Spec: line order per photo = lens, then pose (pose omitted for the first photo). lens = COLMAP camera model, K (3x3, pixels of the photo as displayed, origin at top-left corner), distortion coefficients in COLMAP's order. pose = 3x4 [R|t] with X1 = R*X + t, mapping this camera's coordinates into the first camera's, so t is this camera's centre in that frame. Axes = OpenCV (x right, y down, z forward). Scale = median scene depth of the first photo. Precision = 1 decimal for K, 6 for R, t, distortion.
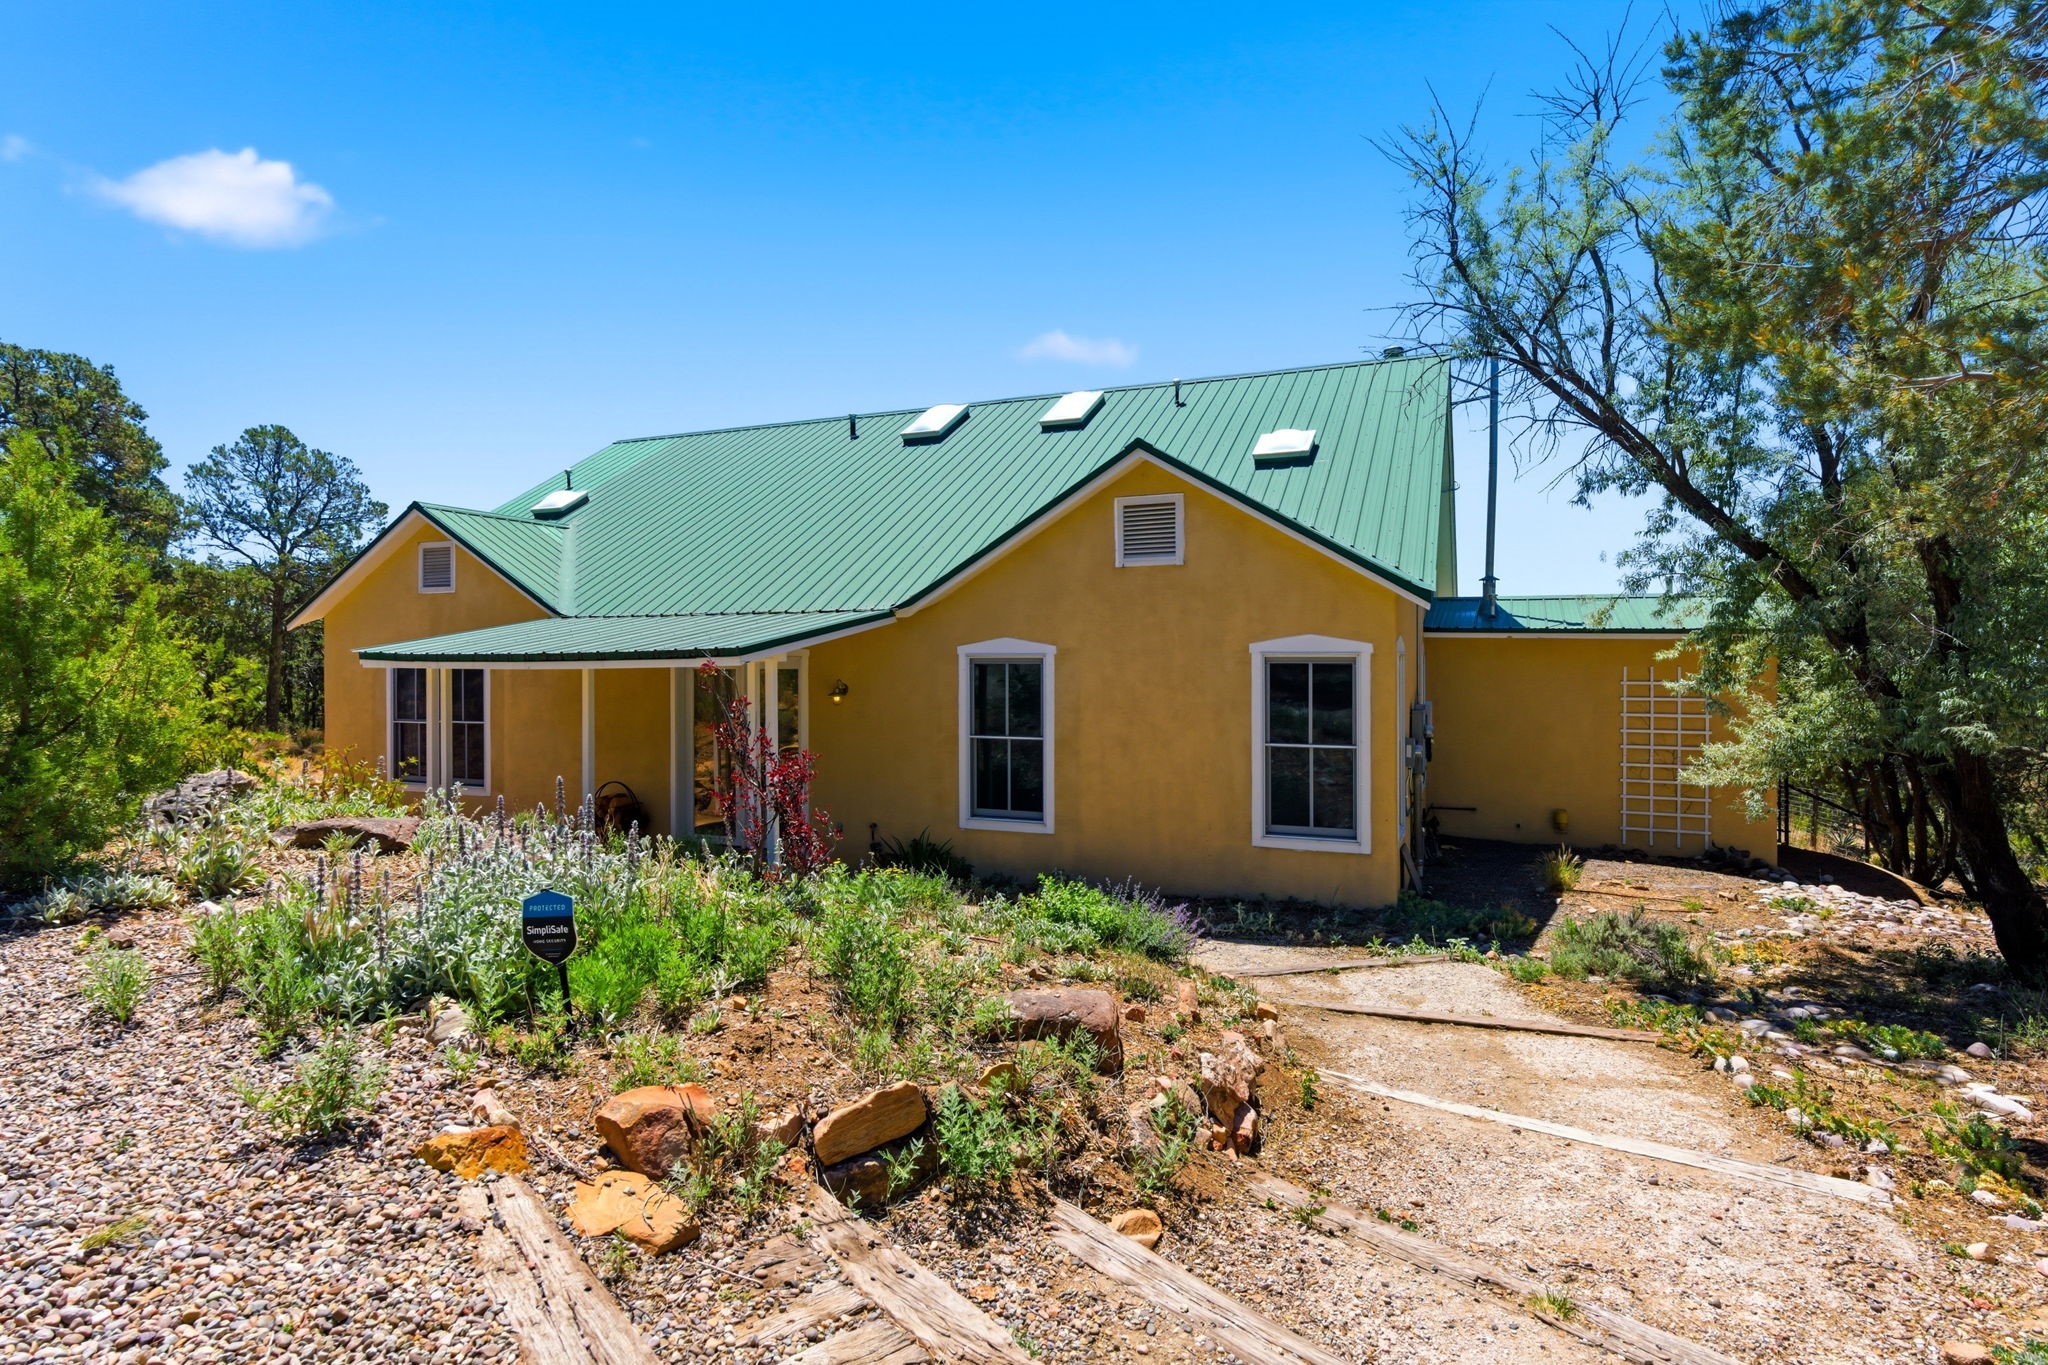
lens RADIAL K [[961.1, 0, 1018.9], [0, 961.1, 679.3], [0, 0, 1]] dist [-0.001366, -0.000691]
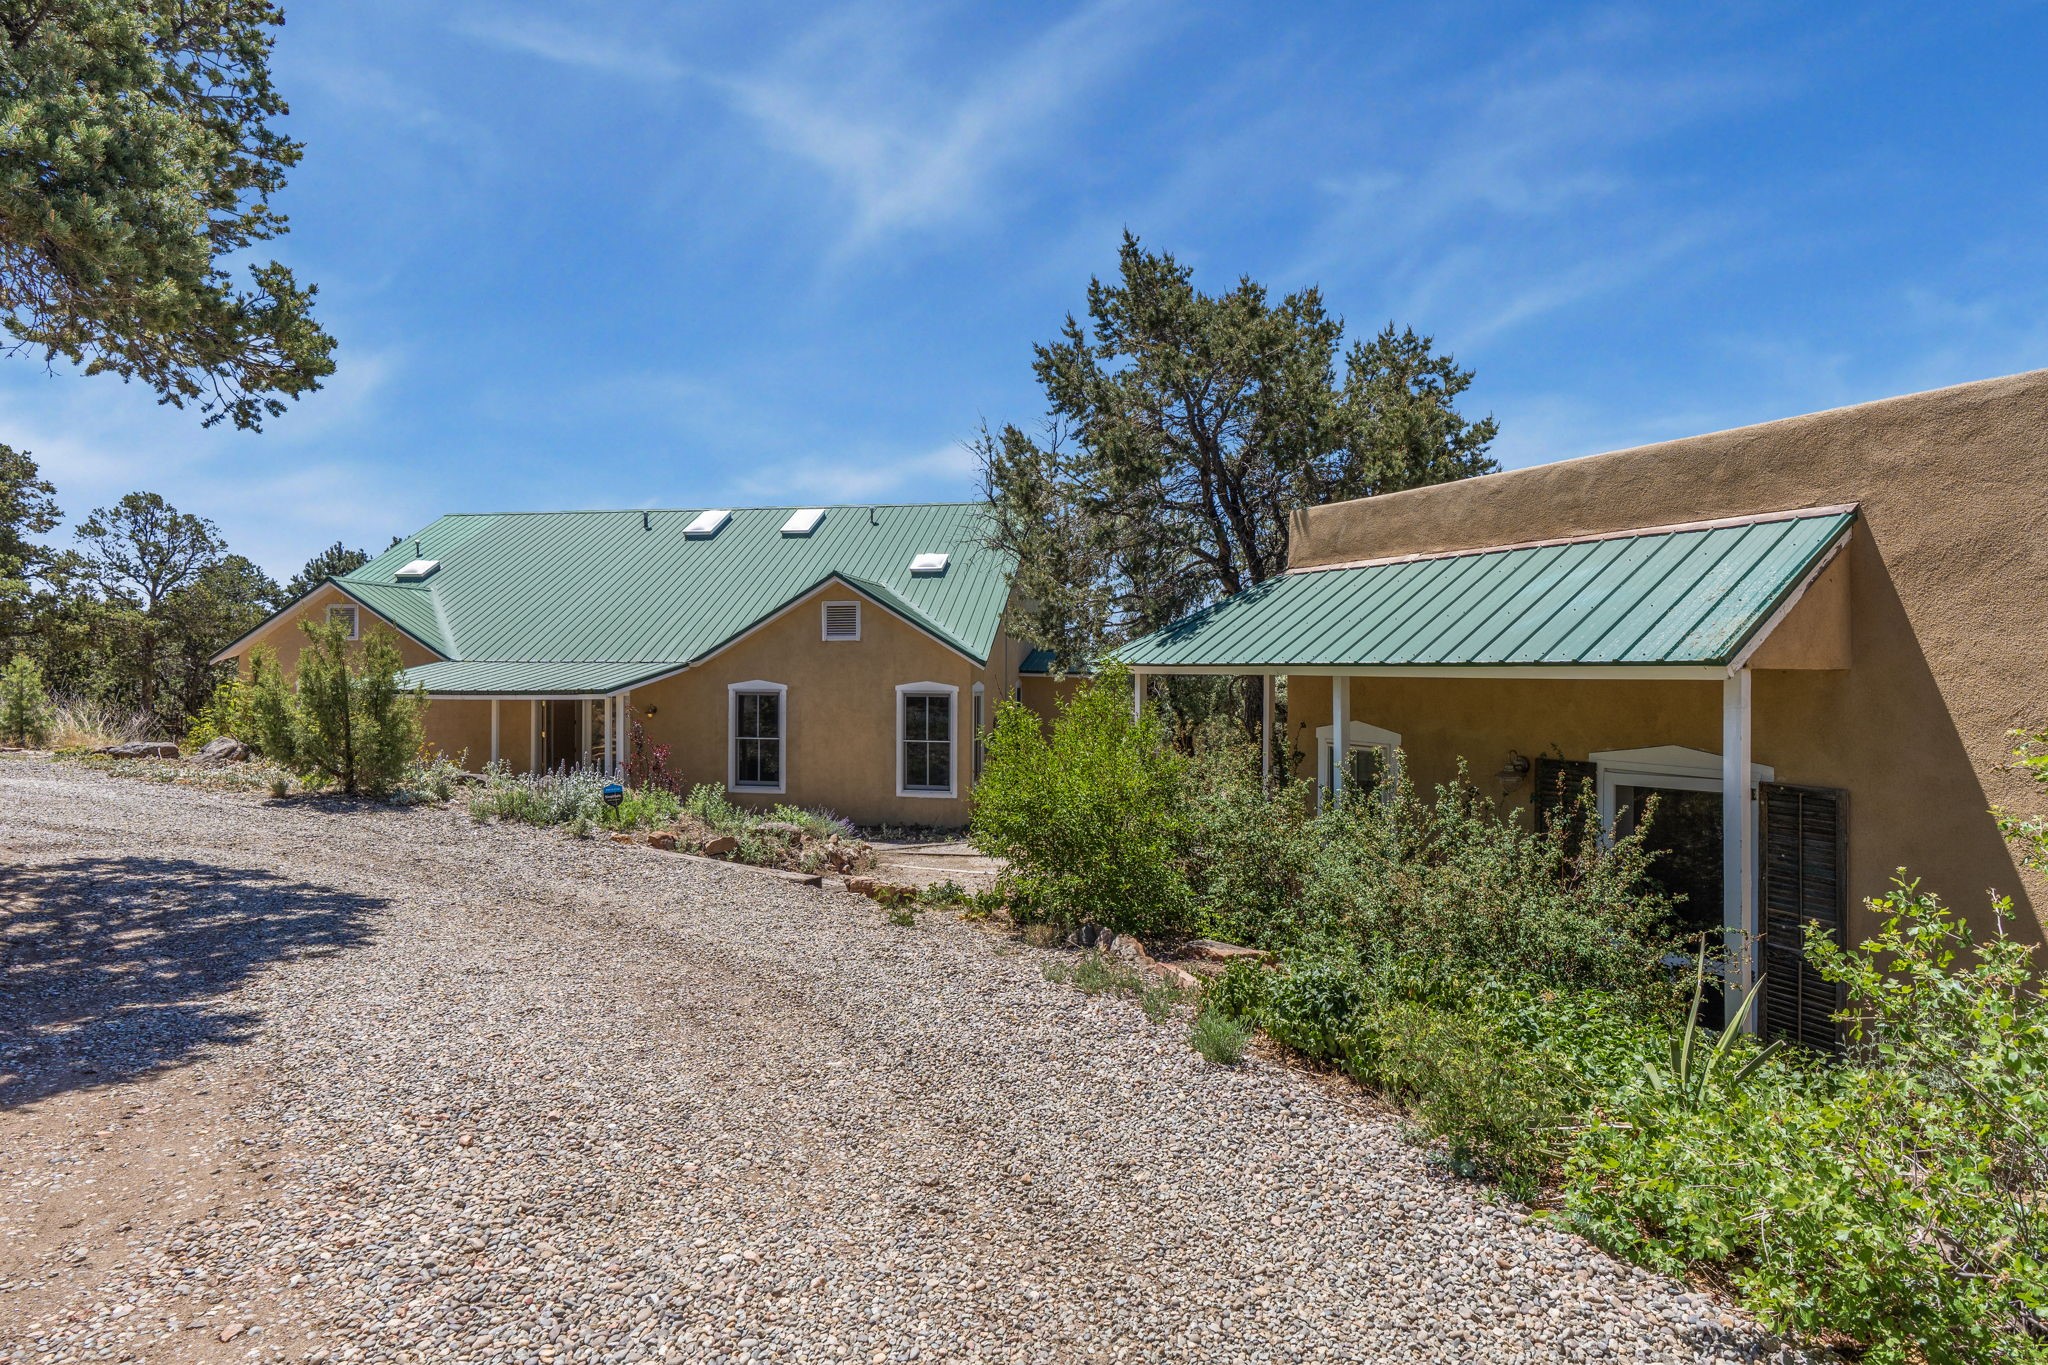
lens RADIAL K [[961.1, 0, 1018.9], [0, 961.1, 679.3], [0, 0, 1]] dist [-0.001366, -0.000691]
pose [[0.968895, 0.005482, 0.247412, 0.015313], [-0.005238, 0.999985, -0.001645, -0.045262], [-0.247417, 0.000298, 0.968909, -0.784319]]
